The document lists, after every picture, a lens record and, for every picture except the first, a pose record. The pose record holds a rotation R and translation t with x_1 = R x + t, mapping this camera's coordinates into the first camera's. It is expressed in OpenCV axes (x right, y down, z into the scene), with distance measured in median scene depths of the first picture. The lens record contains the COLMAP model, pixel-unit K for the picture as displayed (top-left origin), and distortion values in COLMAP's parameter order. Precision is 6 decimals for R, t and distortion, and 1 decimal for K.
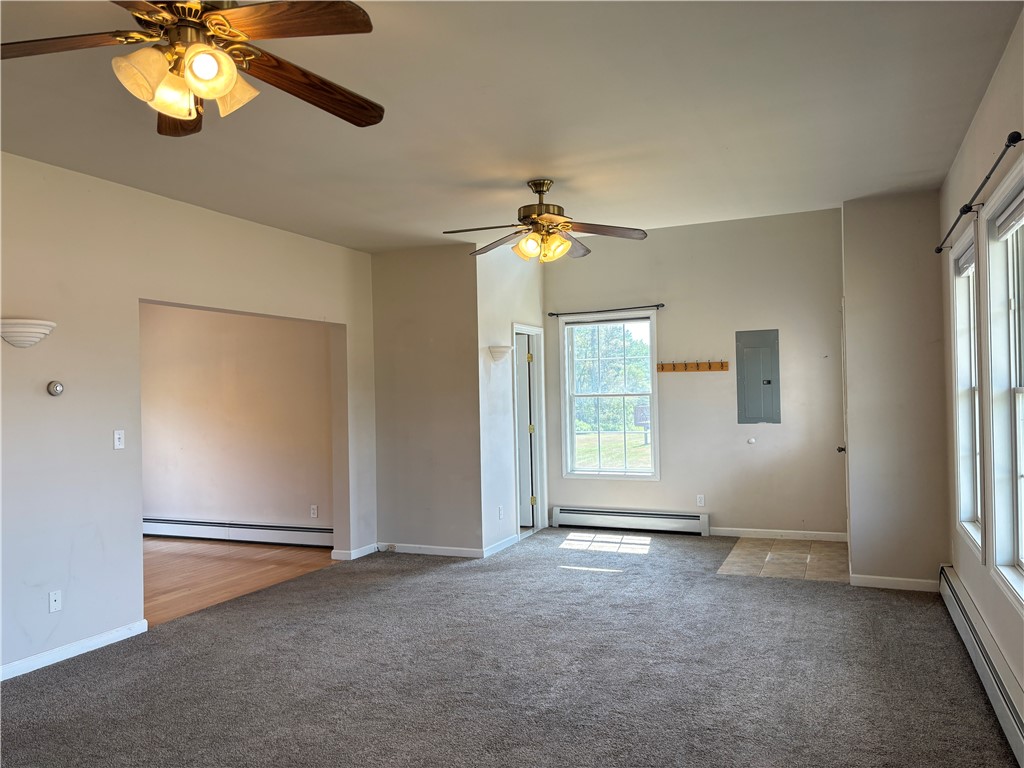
lens RADIAL K [[787.7, 0, 512.7], [0, 787.7, 388.9], [0, 0, 1]] dist [0.064322, -0.008605]
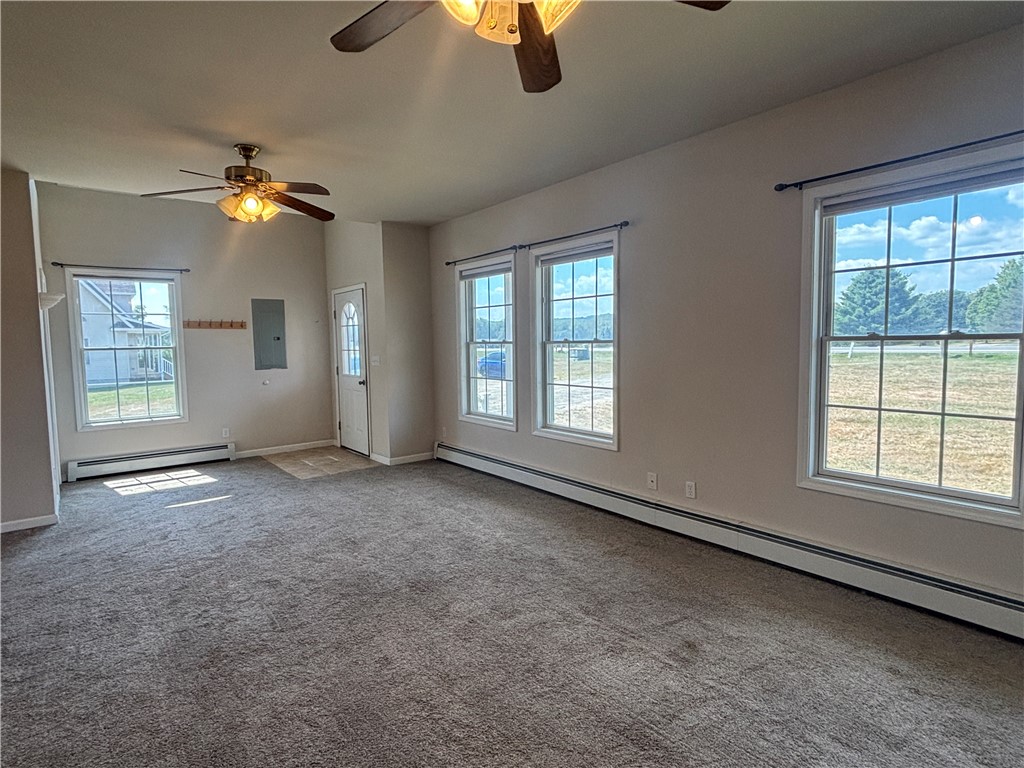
lens RADIAL K [[535.2, 0, 515.1], [0, 535.2, 378.5], [0, 0, 1]] dist [0.007523, 0.000718]
pose [[0.463102, -0.047318, 0.885041, -0.414186], [-0.000388, 0.998563, 0.053591, 0.013808], [-0.886305, -0.025161, 0.462418, 0.291952]]
